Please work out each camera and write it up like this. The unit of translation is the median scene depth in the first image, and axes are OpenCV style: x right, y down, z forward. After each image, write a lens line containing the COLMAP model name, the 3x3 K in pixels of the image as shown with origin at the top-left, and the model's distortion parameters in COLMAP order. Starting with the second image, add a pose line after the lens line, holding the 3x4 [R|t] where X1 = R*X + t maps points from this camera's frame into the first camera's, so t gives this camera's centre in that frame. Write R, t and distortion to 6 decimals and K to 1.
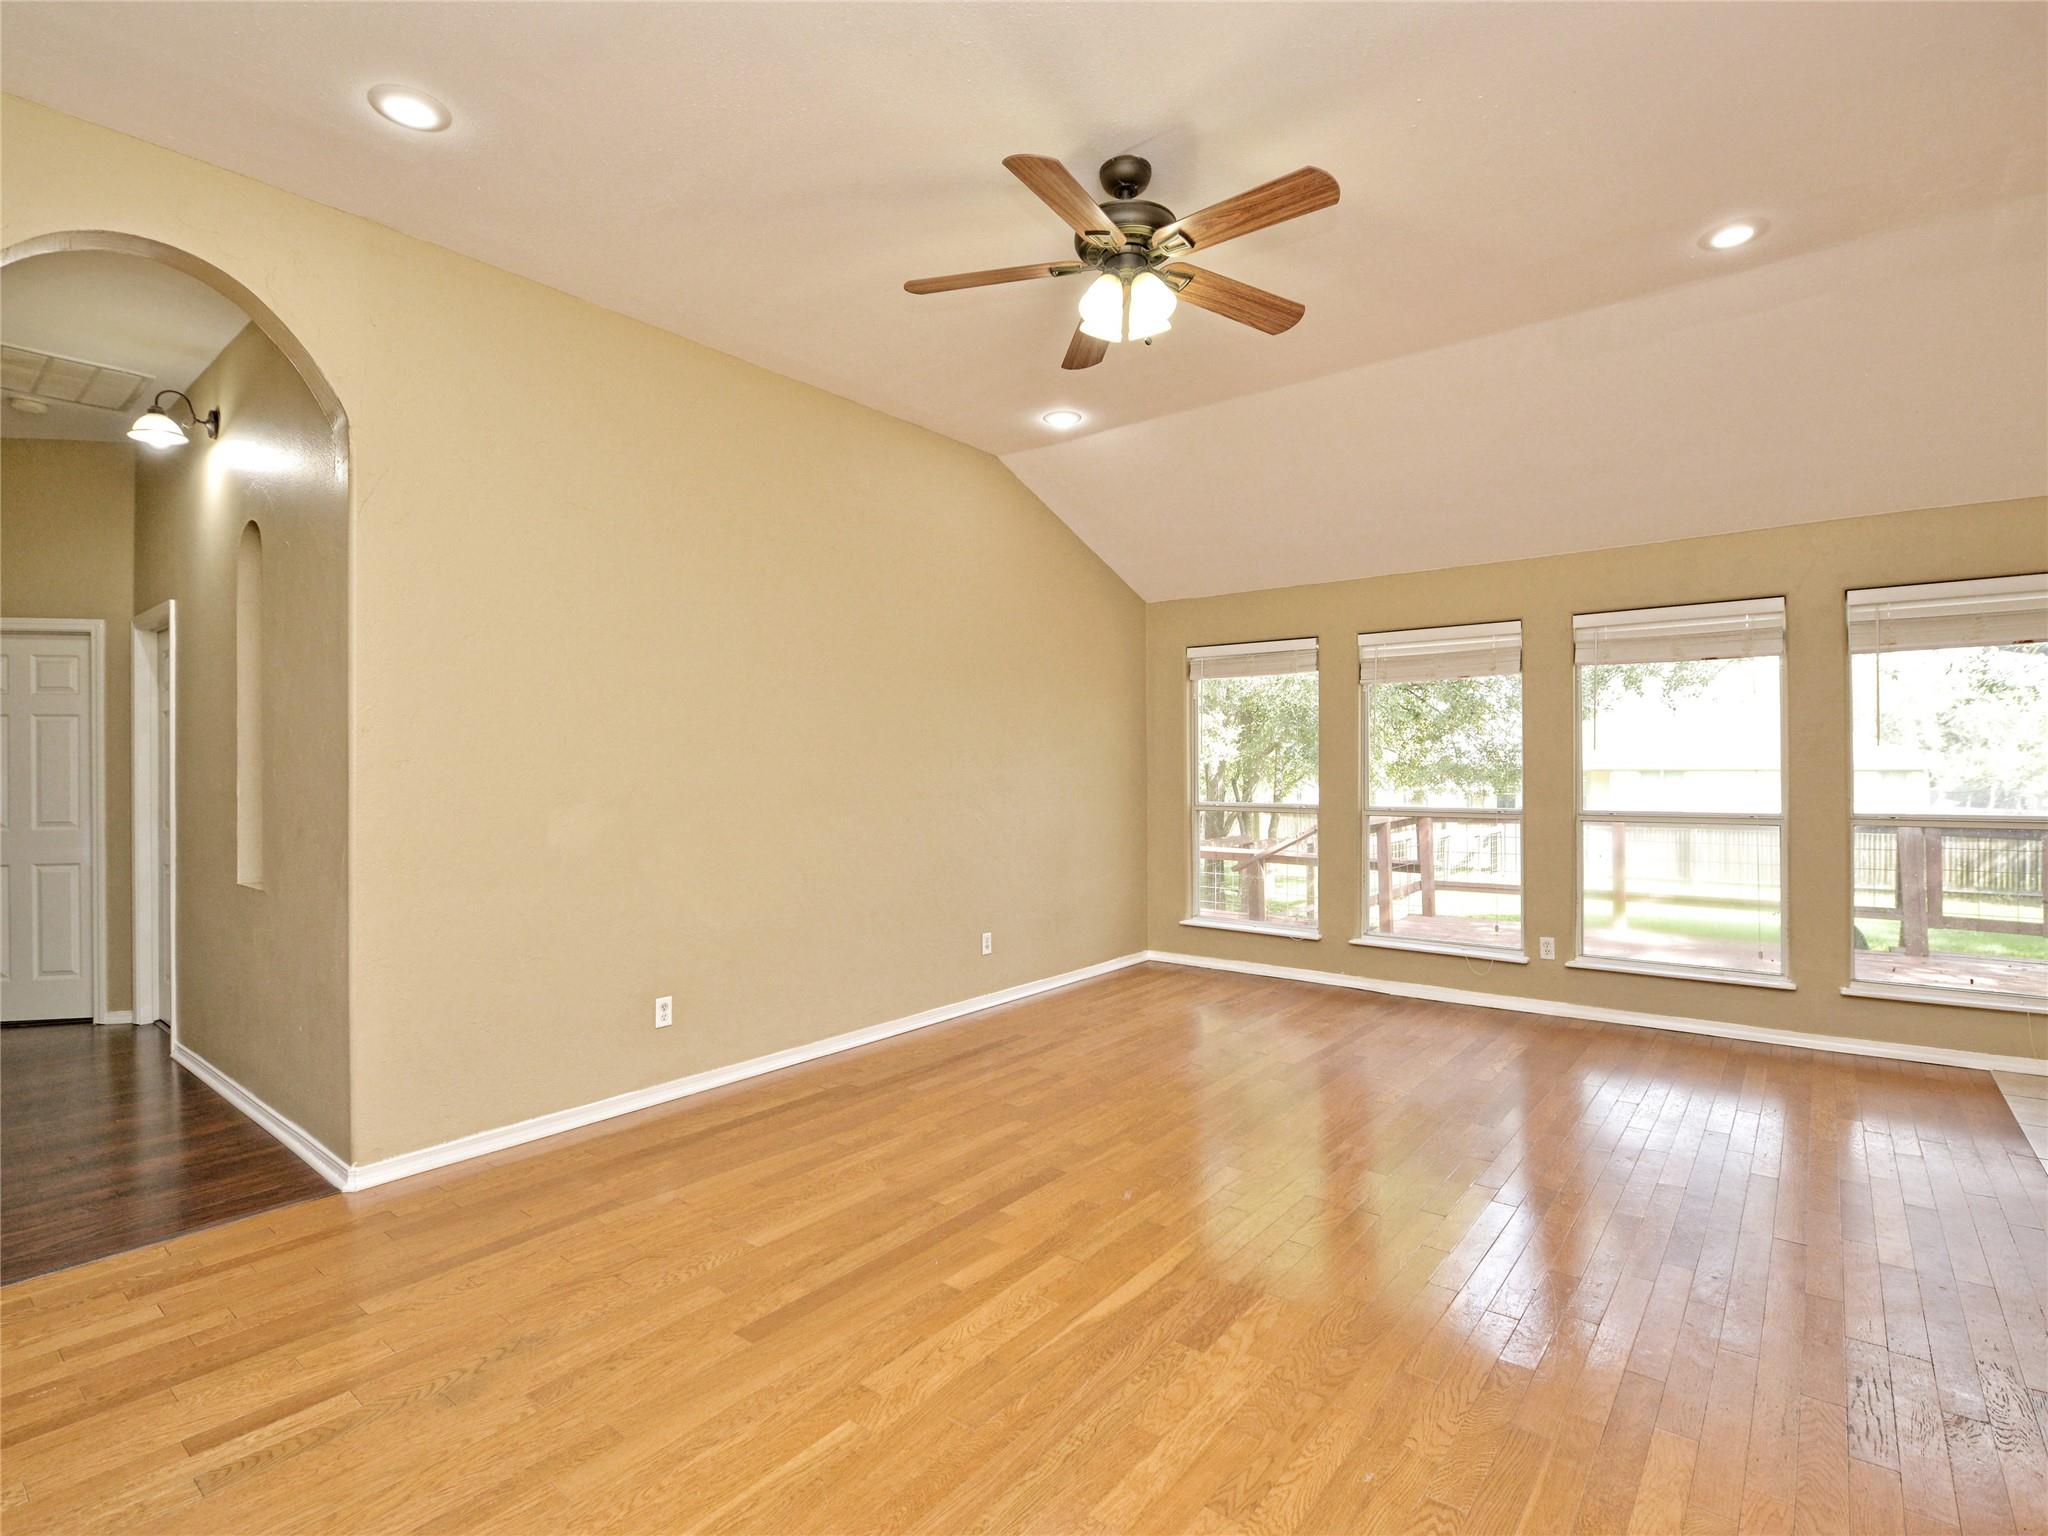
lens RADIAL K [[1007.6, 0, 1053.4], [0, 1007.6, 767.1], [0, 0, 1]] dist [-0.006879, -0.004978]
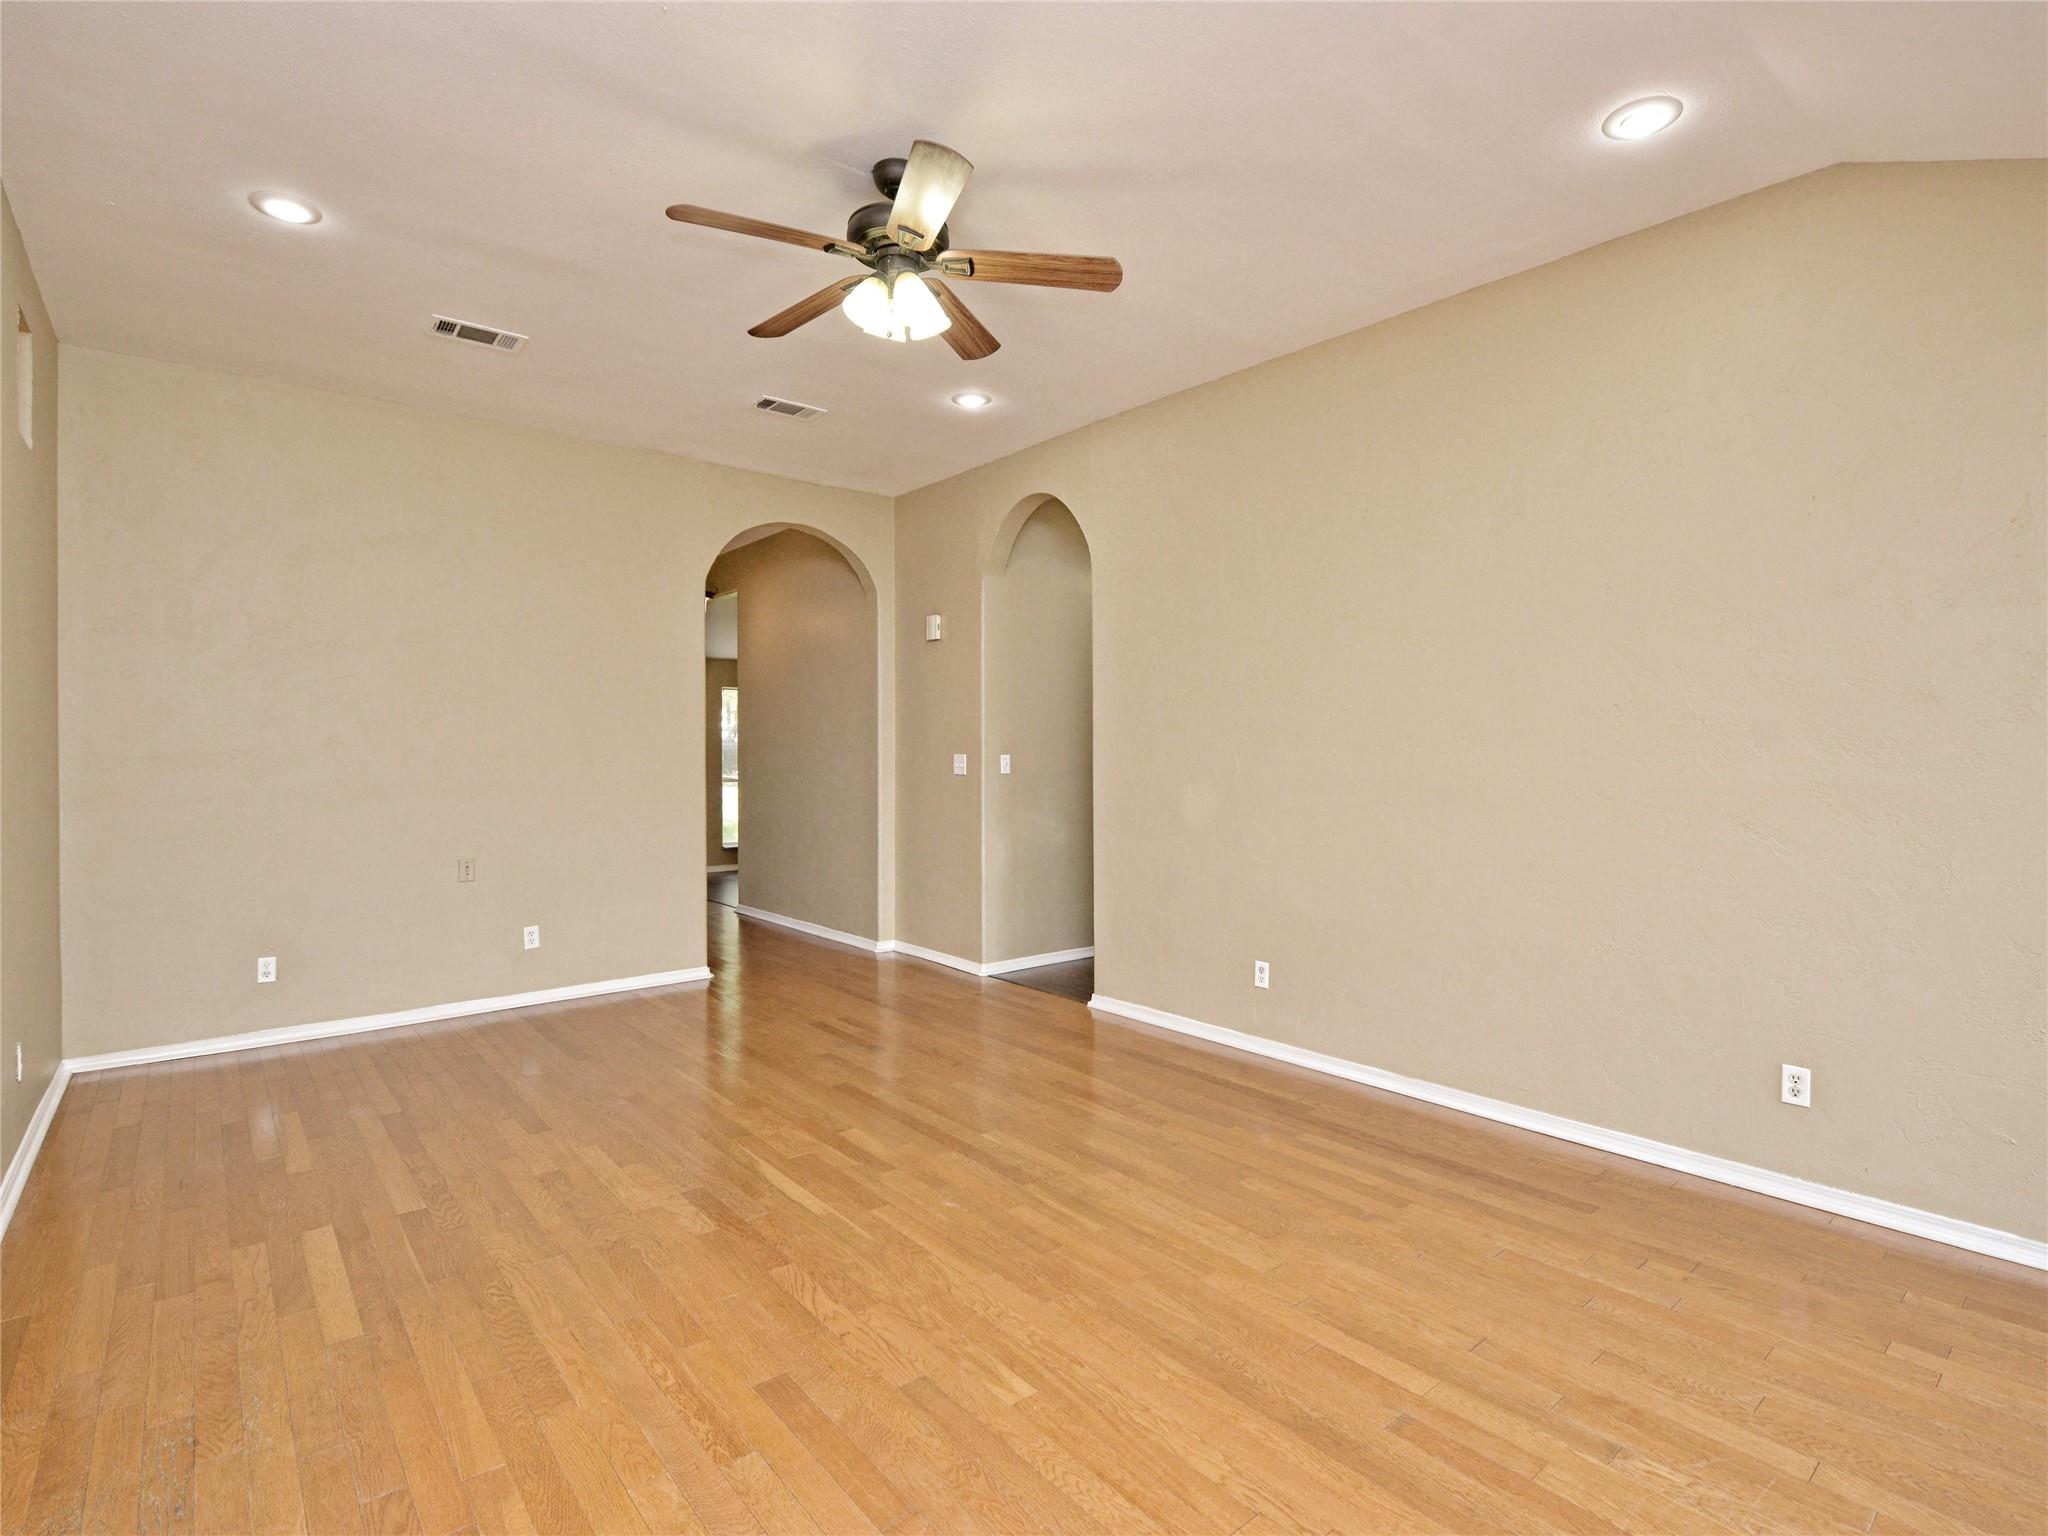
lens RADIAL K [[1007.6, 0, 1056.2], [0, 1007.6, 754.6], [0, 0, 1]] dist [-0.006879, -0.004978]
pose [[-0.206714, 0.001189, -0.978401, 0.661426], [-0.004385, 0.999988, 0.002142, -0.006727], [0.978391, 0.004733, -0.206707, 0.858700]]
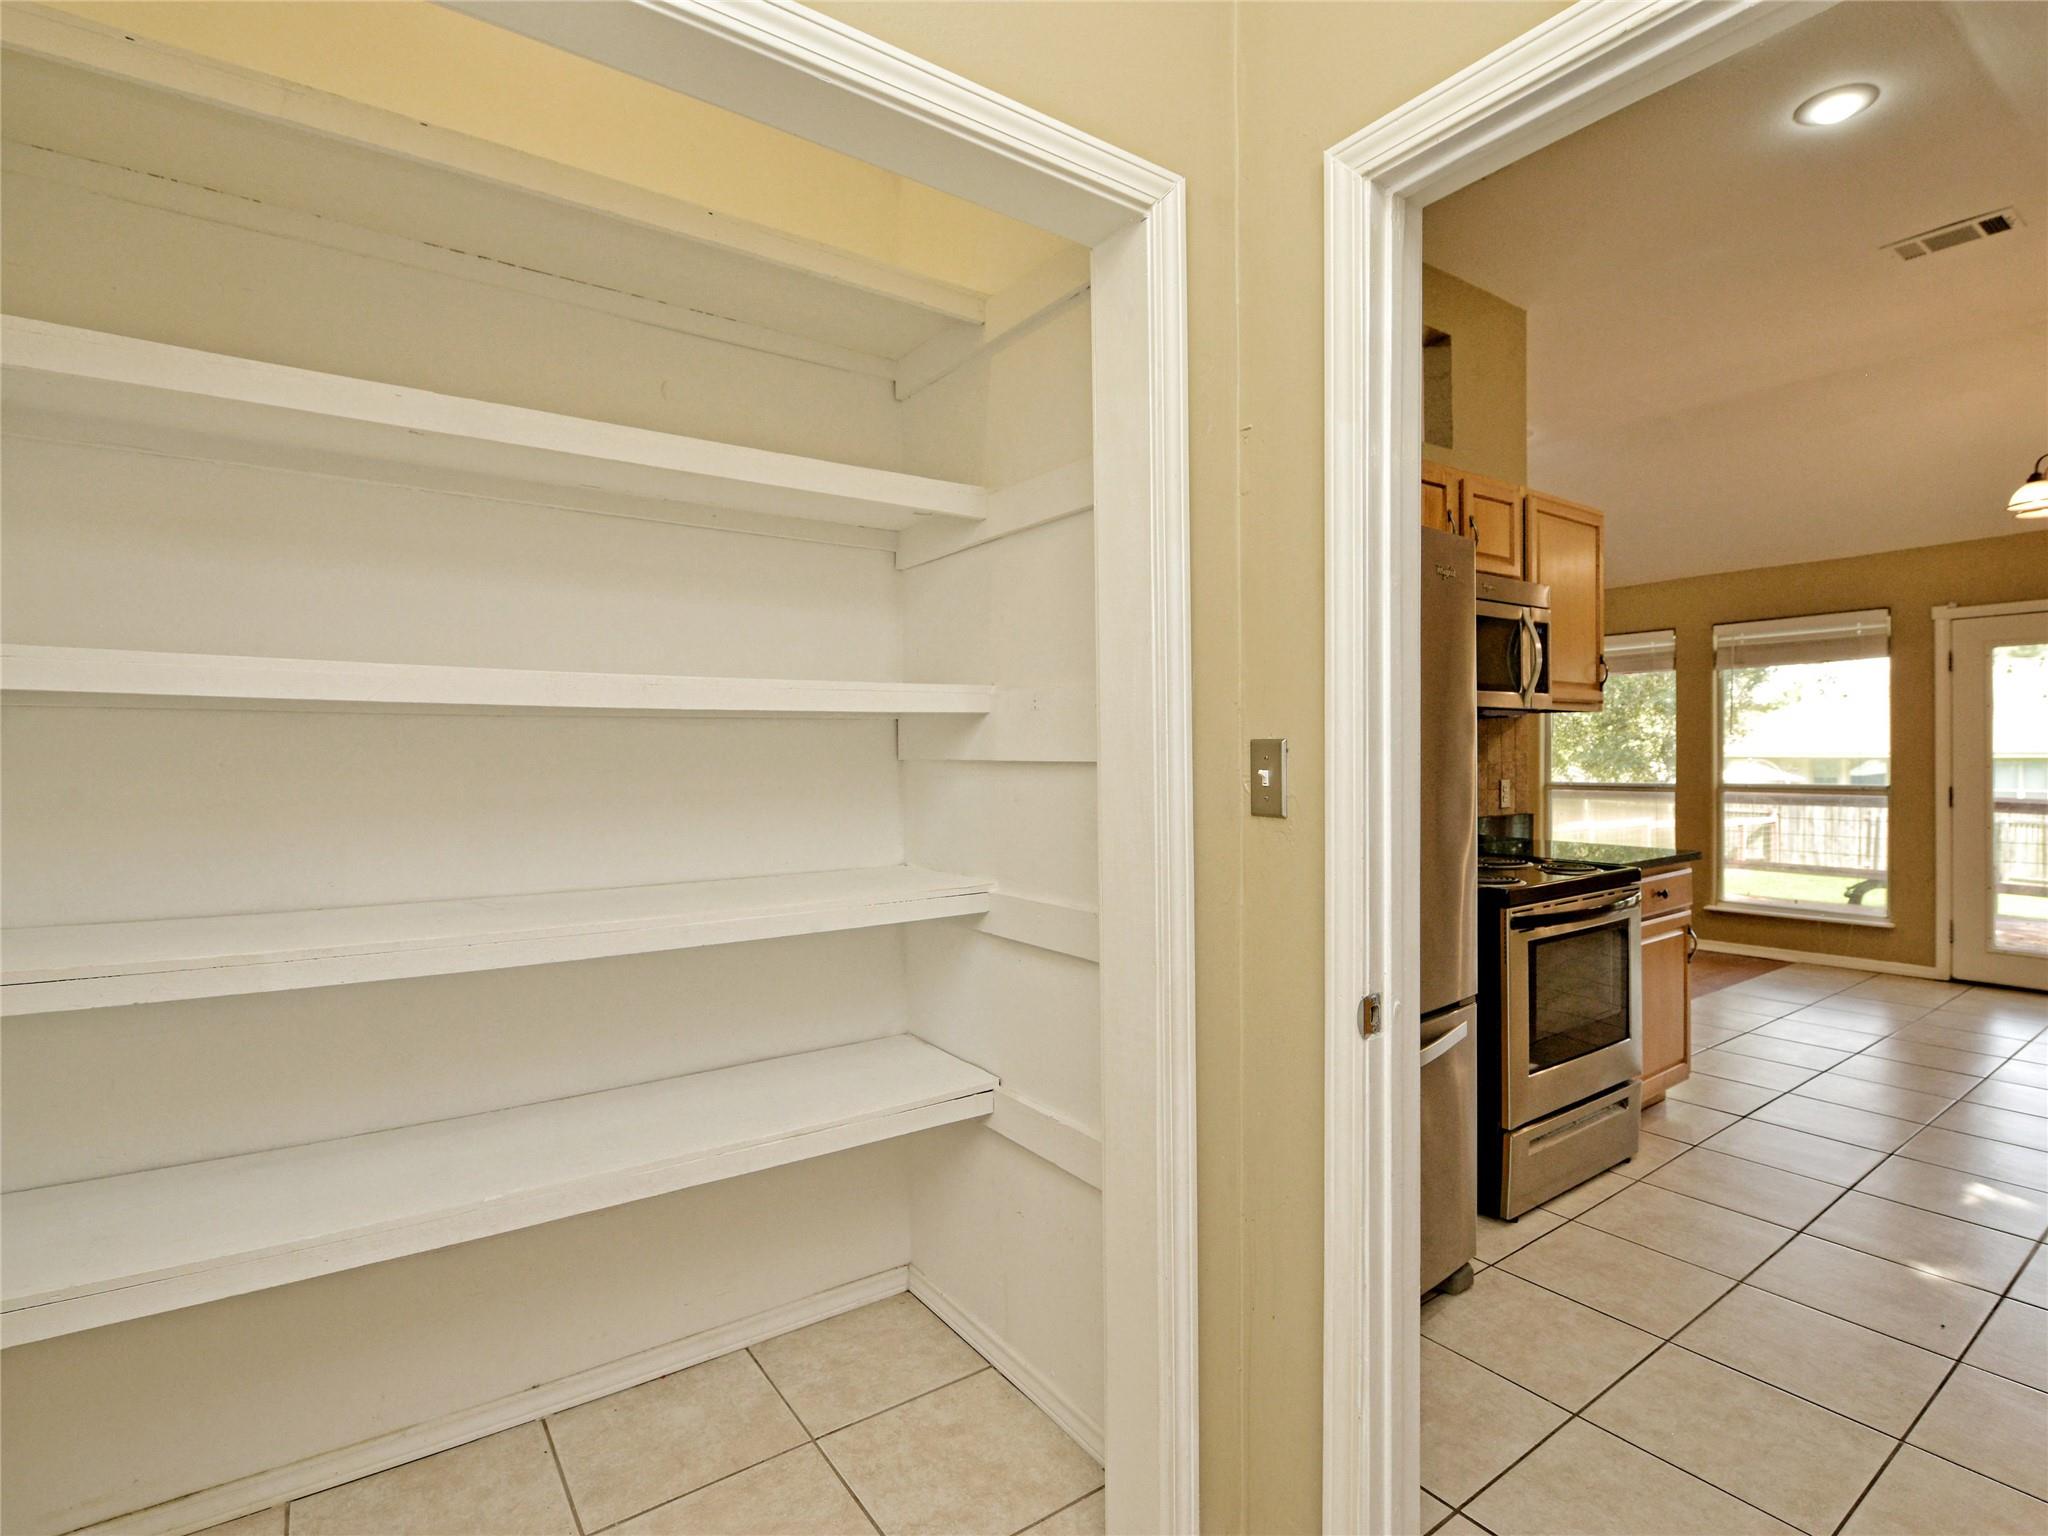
lens RADIAL K [[1007.6, 0, 1026.2], [0, 1007.6, 765.5], [0, 0, 1]] dist [-0.006879, -0.004978]
pose [[0.958888, -0.003709, -0.283760, 0.265136], [0.005438, 0.999971, 0.005307, 0.008666], [0.283732, -0.006632, 0.958881, -0.636840]]
